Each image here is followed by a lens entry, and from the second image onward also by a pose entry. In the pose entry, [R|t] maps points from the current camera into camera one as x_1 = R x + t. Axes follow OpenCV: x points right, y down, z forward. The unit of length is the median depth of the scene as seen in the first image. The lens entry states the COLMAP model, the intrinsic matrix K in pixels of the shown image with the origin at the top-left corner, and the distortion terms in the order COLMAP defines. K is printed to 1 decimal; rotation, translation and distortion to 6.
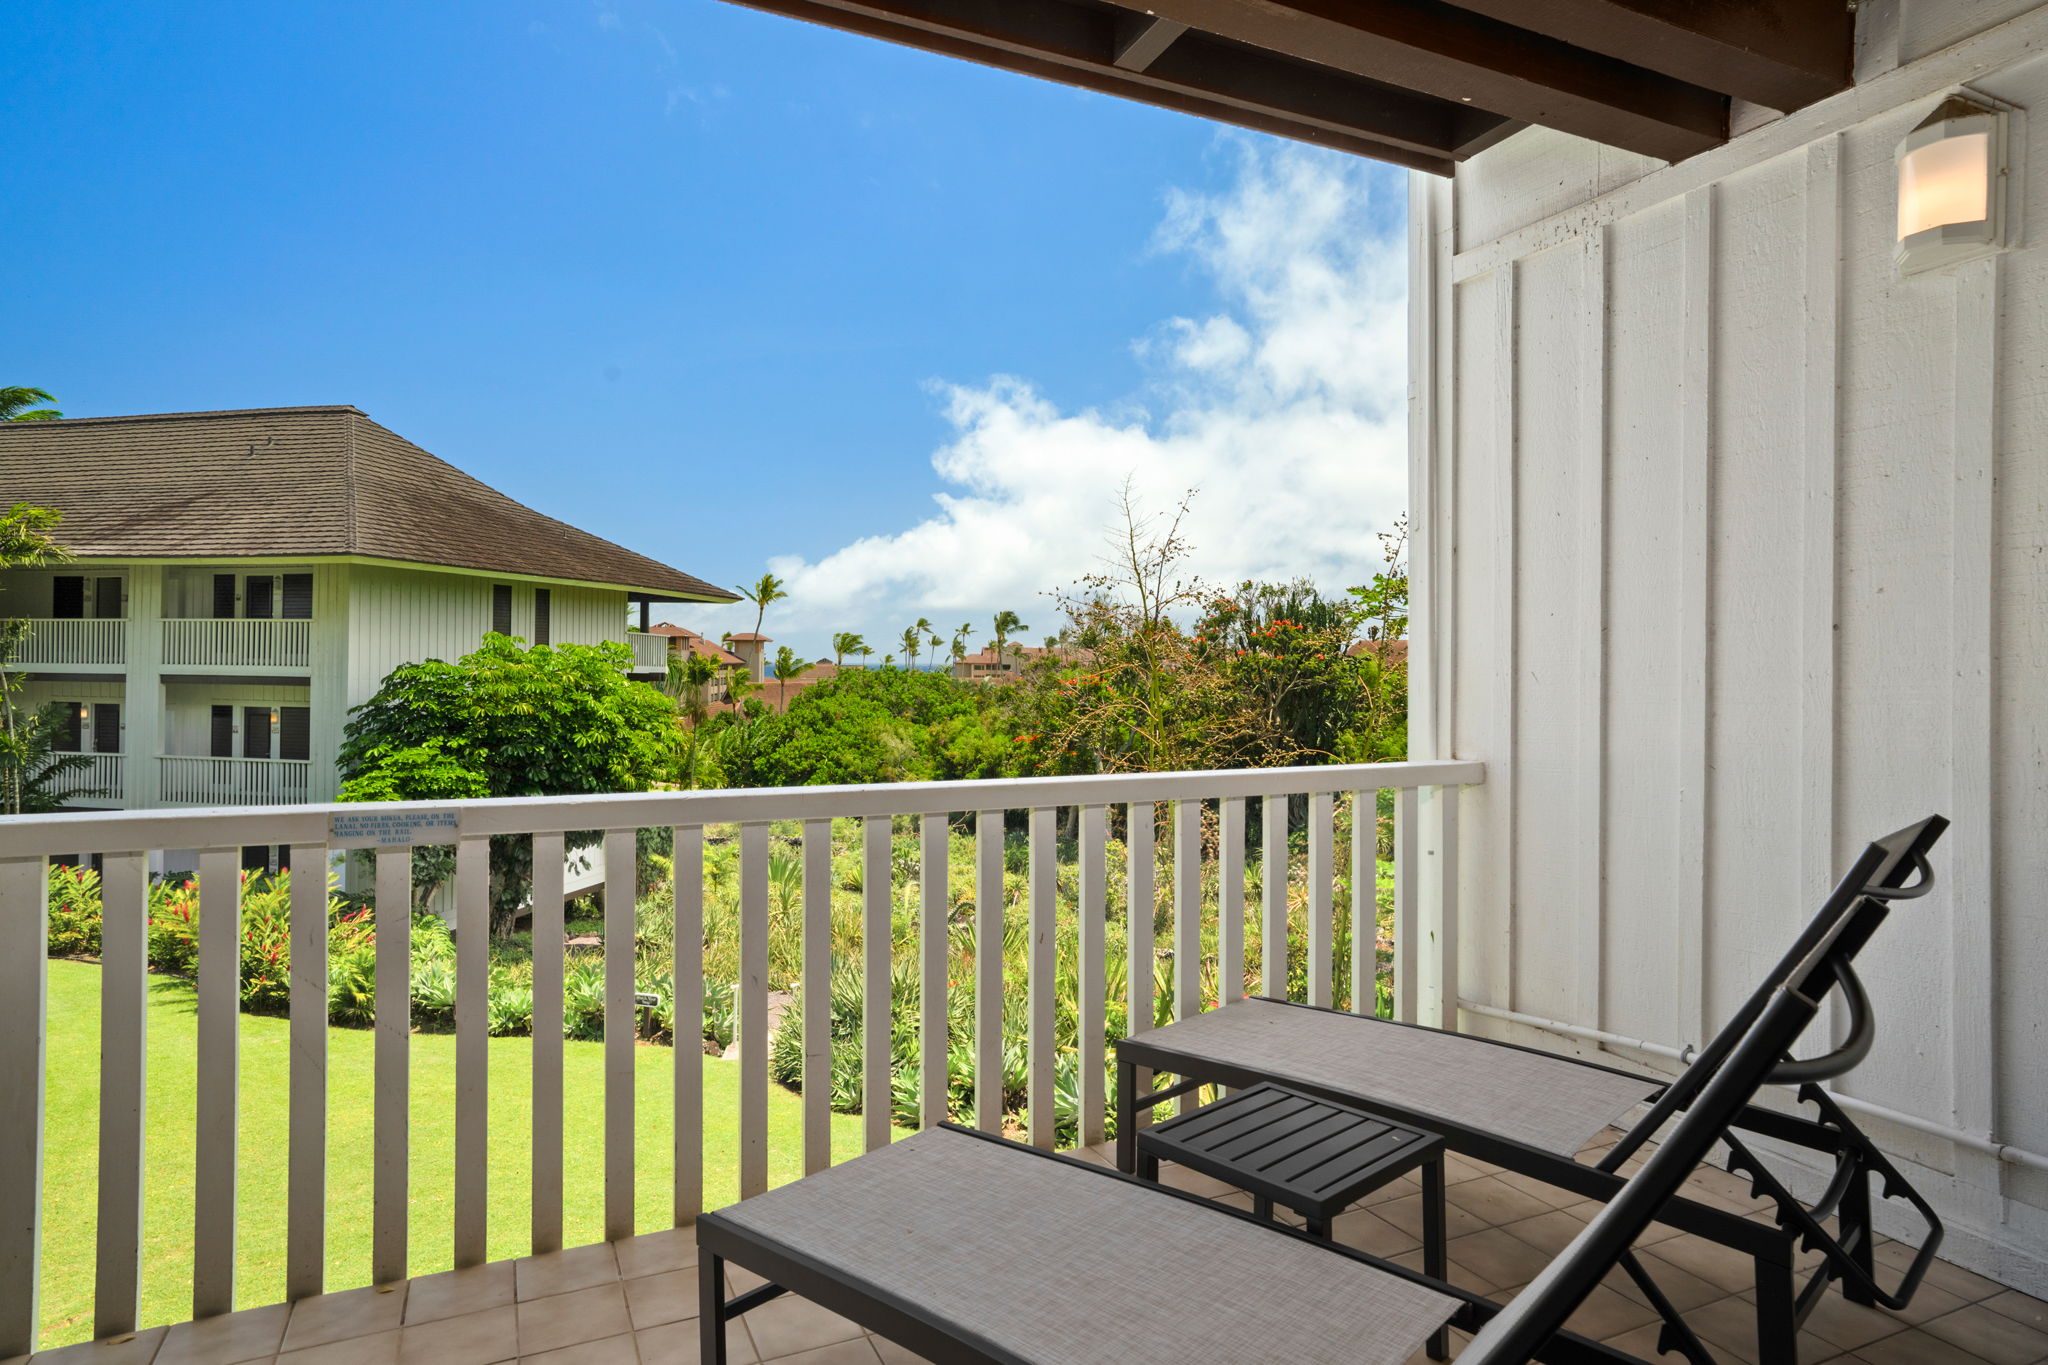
lens RADIAL K [[1121.3, 0, 1003.4], [0, 1121.3, 668.1], [0, 0, 1]] dist [-0.035512, 0.030688]
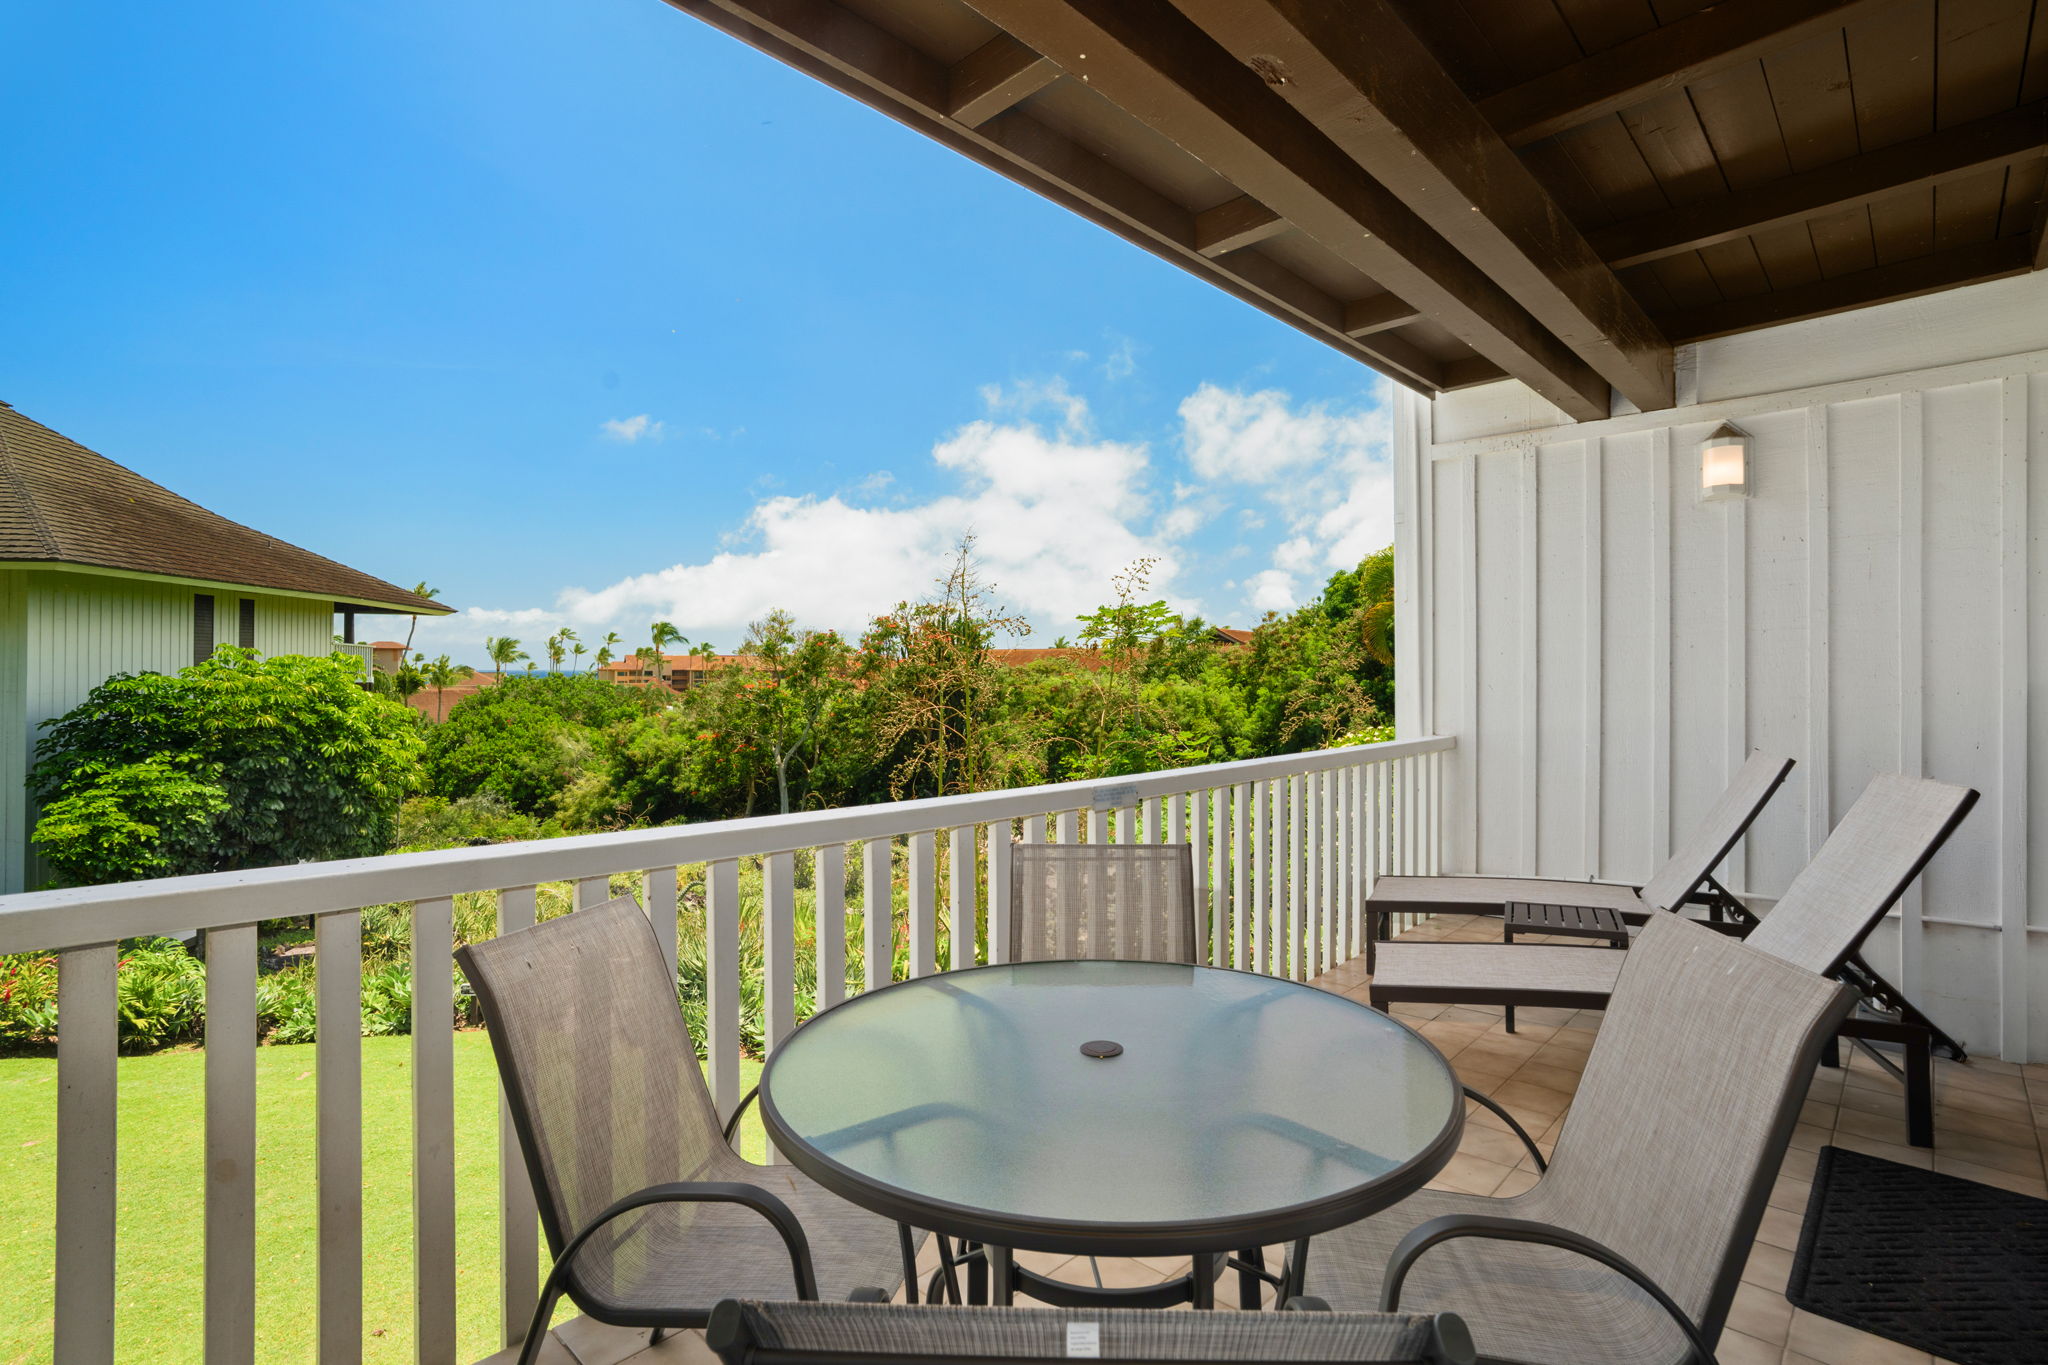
lens RADIAL K [[959.8, 0, 1011.2], [0, 959.8, 682.1], [0, 0, 1]] dist [-0.058425, 0.028347]
pose [[0.930952, -0.010244, 0.364998, -0.109806], [0.006560, 0.999914, 0.011331, -0.003149], [-0.365083, -0.008155, 0.930939, -0.020348]]
